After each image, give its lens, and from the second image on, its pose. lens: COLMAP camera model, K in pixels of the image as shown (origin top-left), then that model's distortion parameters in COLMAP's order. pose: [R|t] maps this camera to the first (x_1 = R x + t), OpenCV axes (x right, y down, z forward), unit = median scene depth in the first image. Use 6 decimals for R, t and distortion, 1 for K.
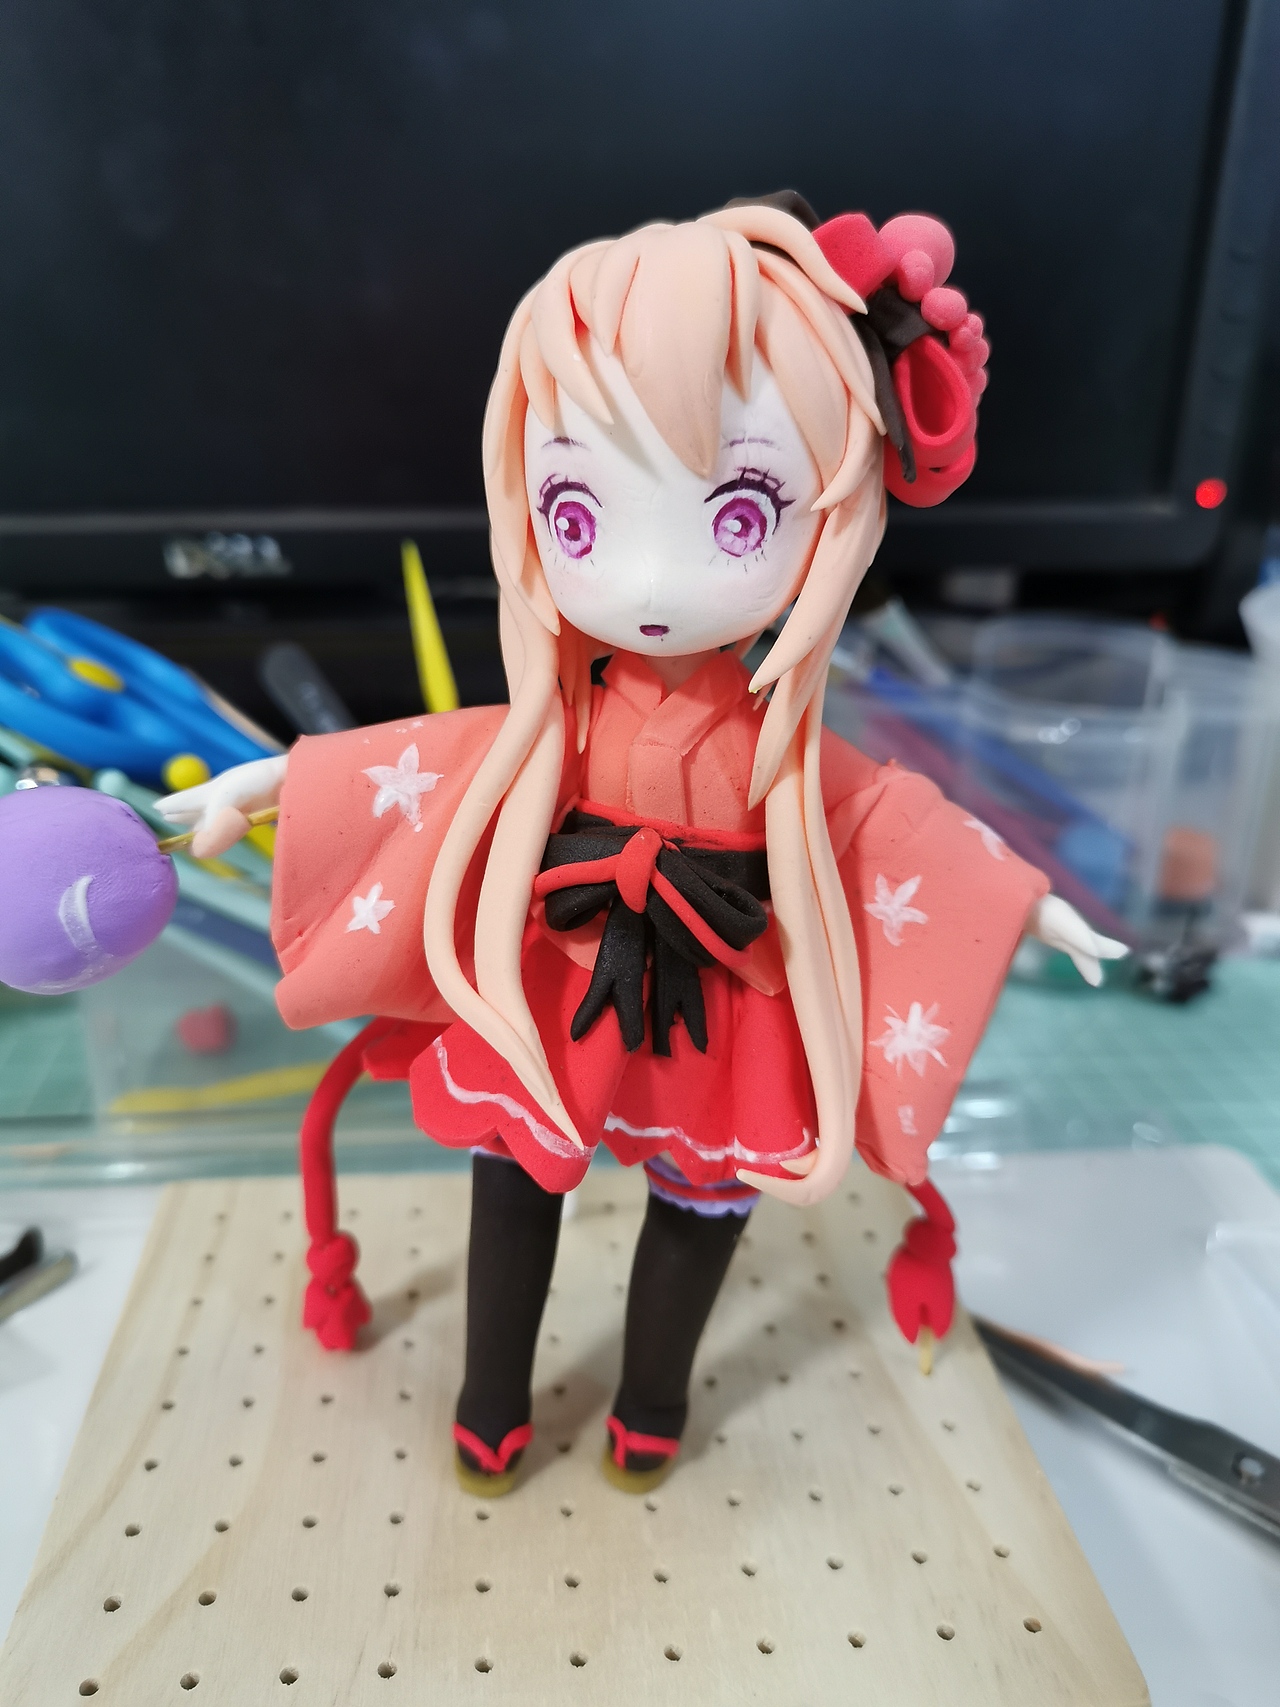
lens RADIAL K [[1366.7, 0, 640.0], [0, 1366.7, 853.5], [0, 0, 1]] dist [0.007250, -0.000880]
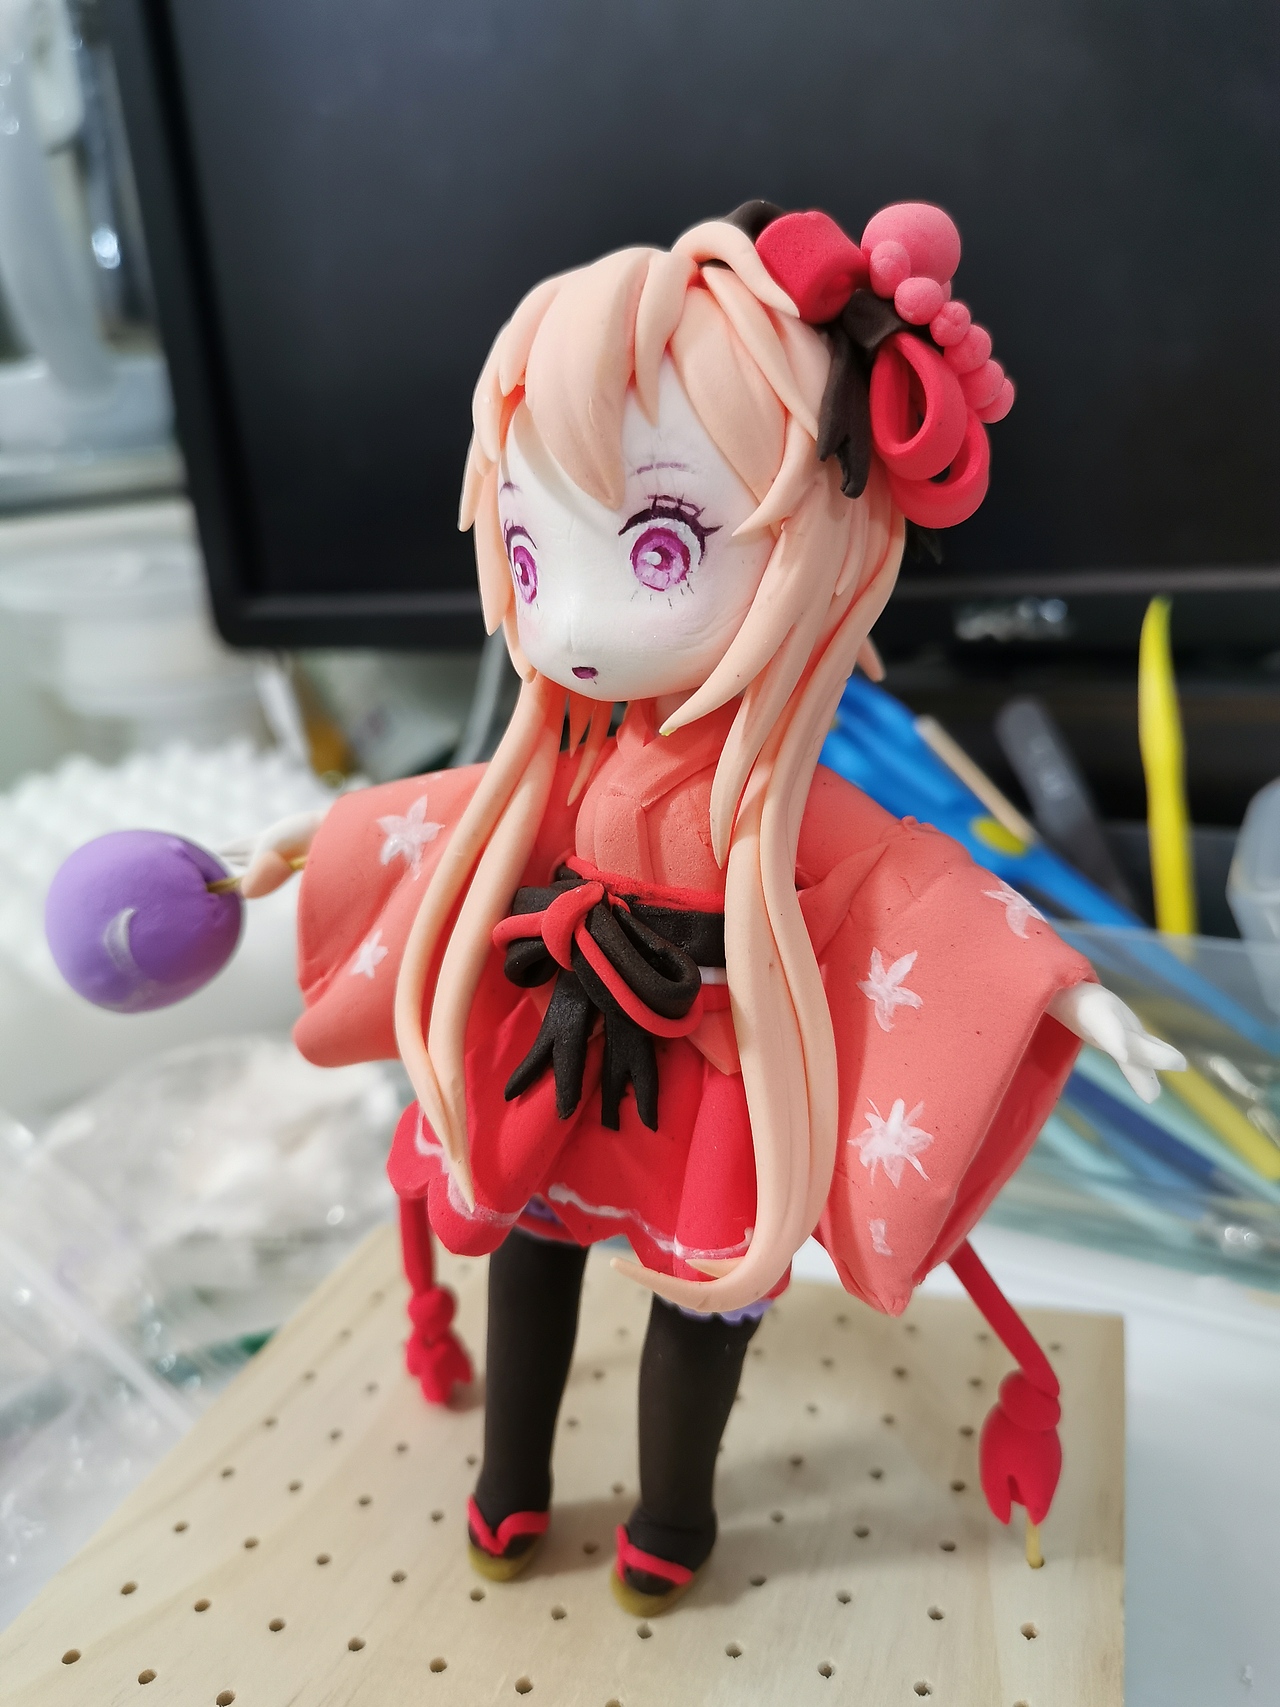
lens RADIAL K [[1365.7, 0, 602.0], [0, 1365.7, 856.2], [0, 0, 1]] dist [-0.001453, -0.003149]
pose [[0.909187, 0.025744, -0.415591, 0.400972], [-0.054243, 0.996905, -0.056913, 0.016923], [0.412839, 0.074288, 0.907769, 0.144332]]
